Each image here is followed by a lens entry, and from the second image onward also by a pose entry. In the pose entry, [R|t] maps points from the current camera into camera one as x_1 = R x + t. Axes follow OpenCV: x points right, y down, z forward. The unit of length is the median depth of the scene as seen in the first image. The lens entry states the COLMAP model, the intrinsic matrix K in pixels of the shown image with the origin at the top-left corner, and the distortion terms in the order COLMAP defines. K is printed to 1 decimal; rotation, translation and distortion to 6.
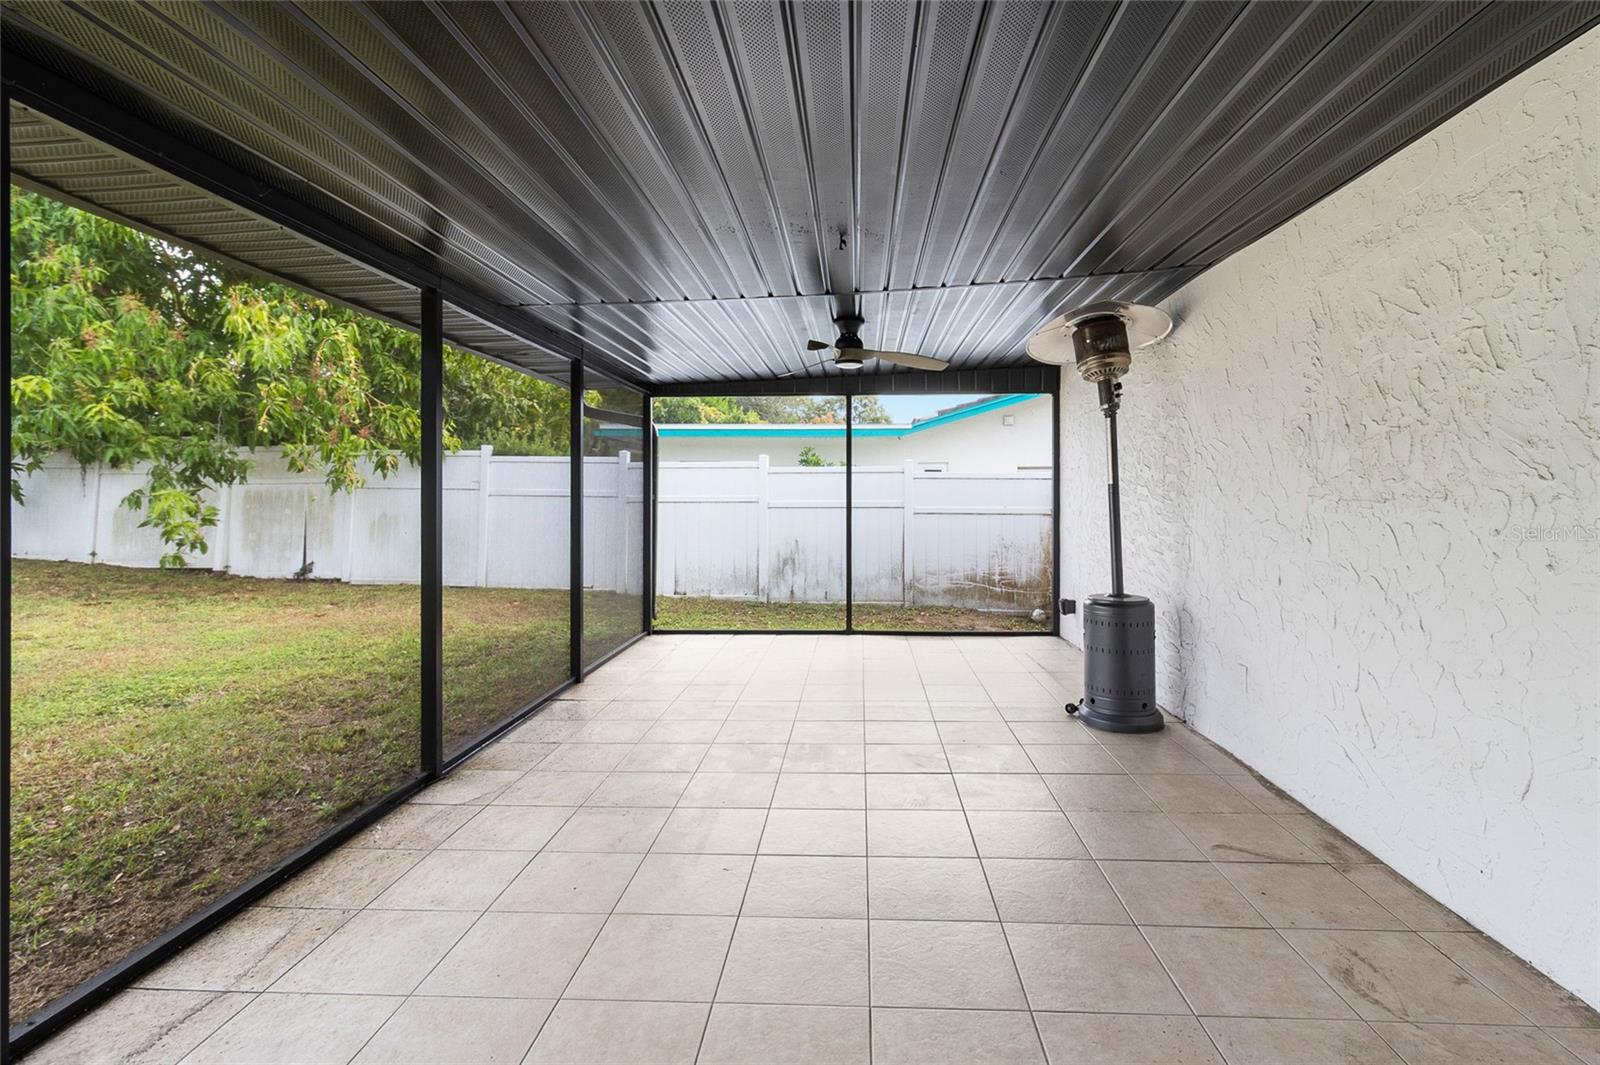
lens RADIAL K [[747.8, 0, 811.1], [0, 747.8, 493.0], [0, 0, 1]] dist [0.000786, -0.001430]
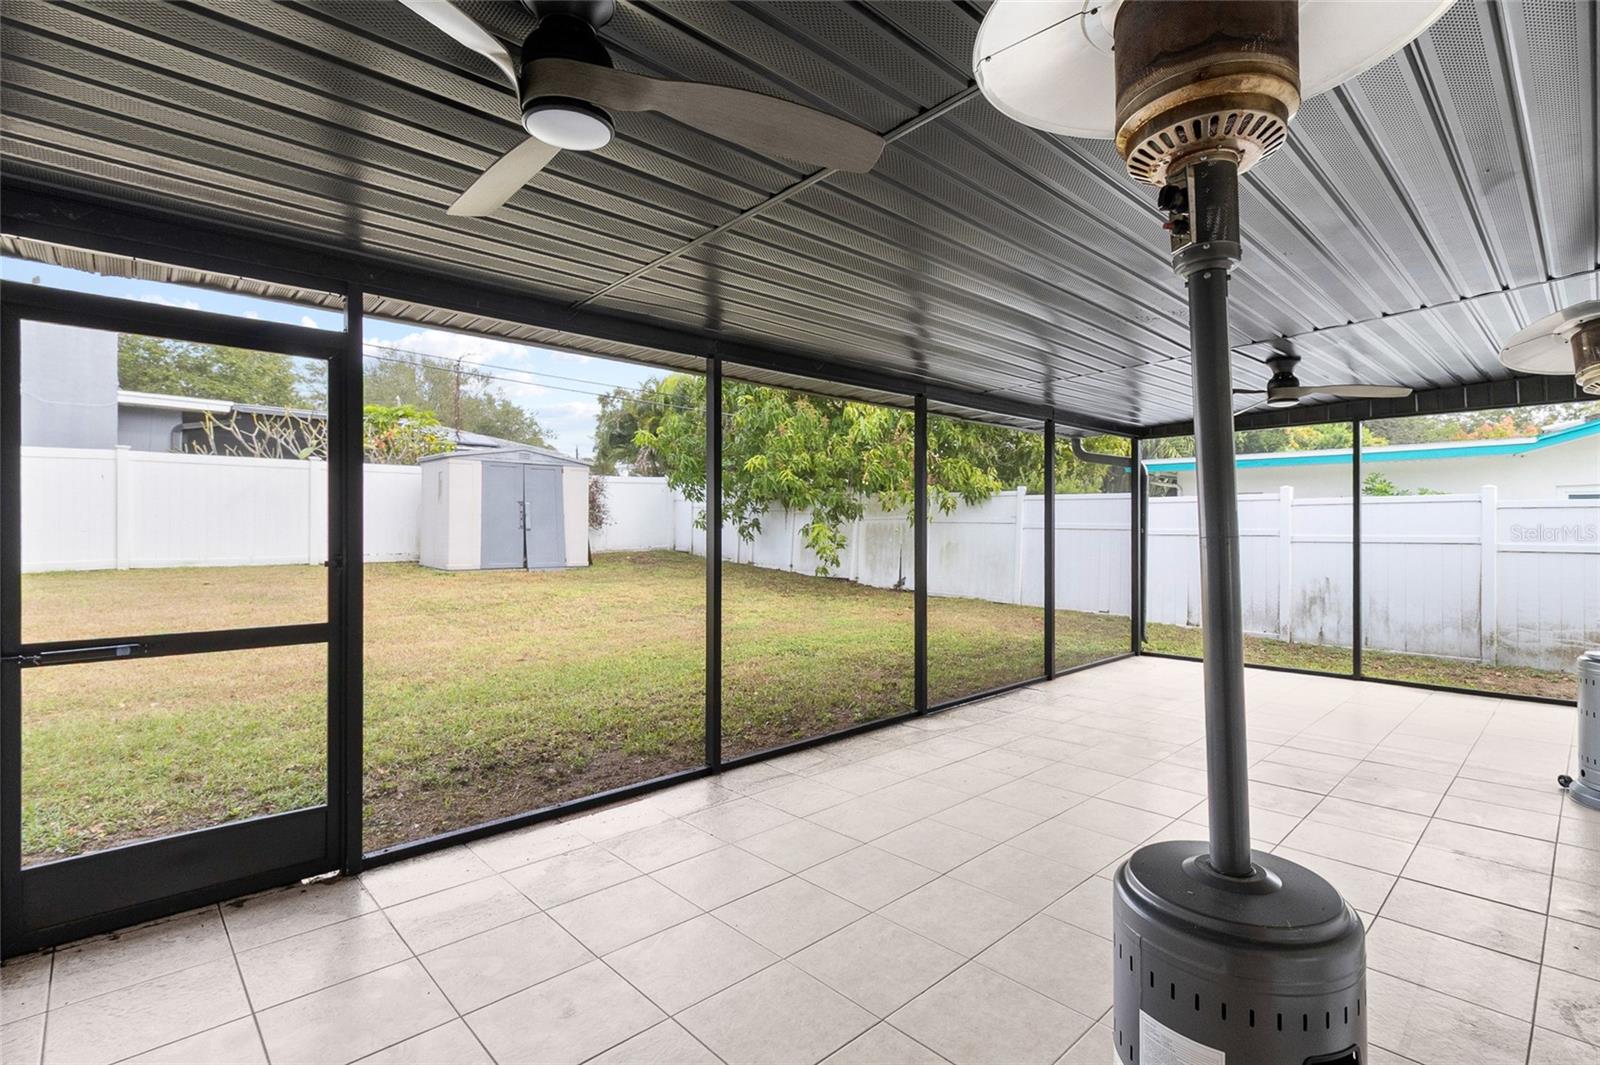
lens RADIAL K [[747.8, 0, 815.1], [0, 747.8, 529.9], [0, 0, 1]] dist [0.000786, -0.001430]
pose [[0.729614, 0.003929, -0.683848, 0.177374], [0.000570, 0.999980, 0.006353, -0.002469], [0.683859, -0.005025, 0.729597, -0.120941]]
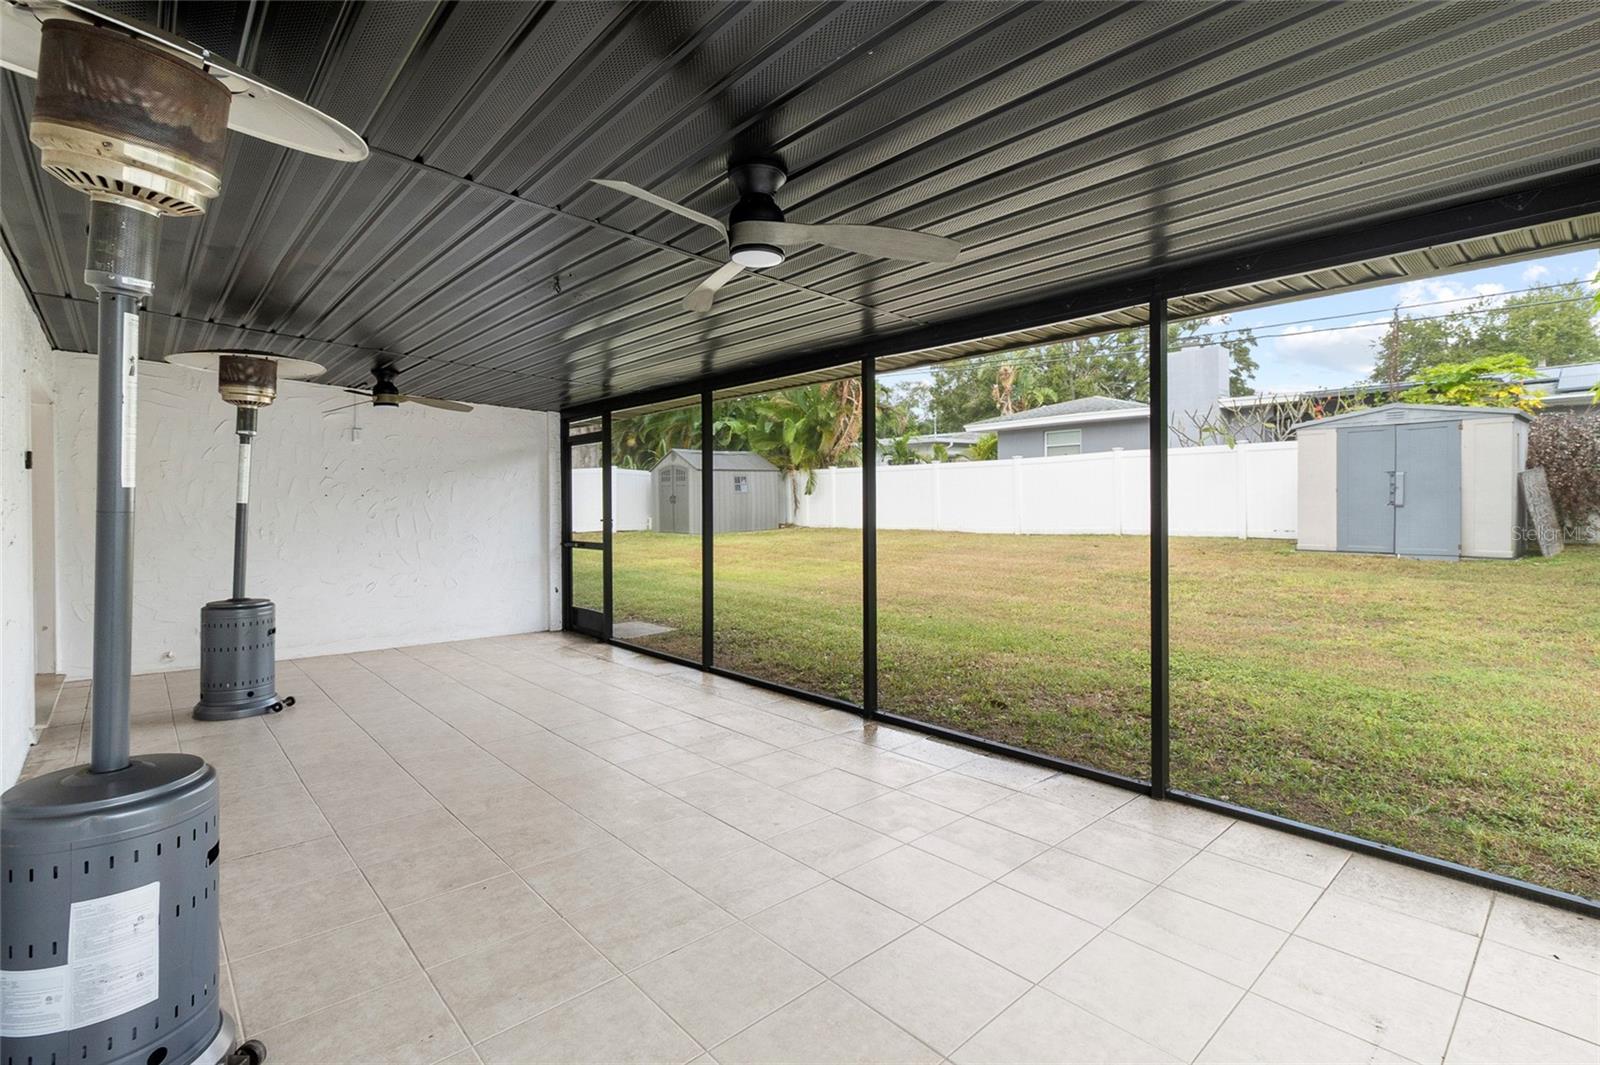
lens RADIAL K [[747.8, 0, 840.0], [0, 747.8, 508.5], [0, 0, 1]] dist [0.000786, -0.001430]
pose [[-0.687186, 0.006422, -0.726453, 0.238631], [0.007489, 0.999970, 0.001756, 0.001158], [0.726443, -0.004233, -0.687214, 0.847926]]
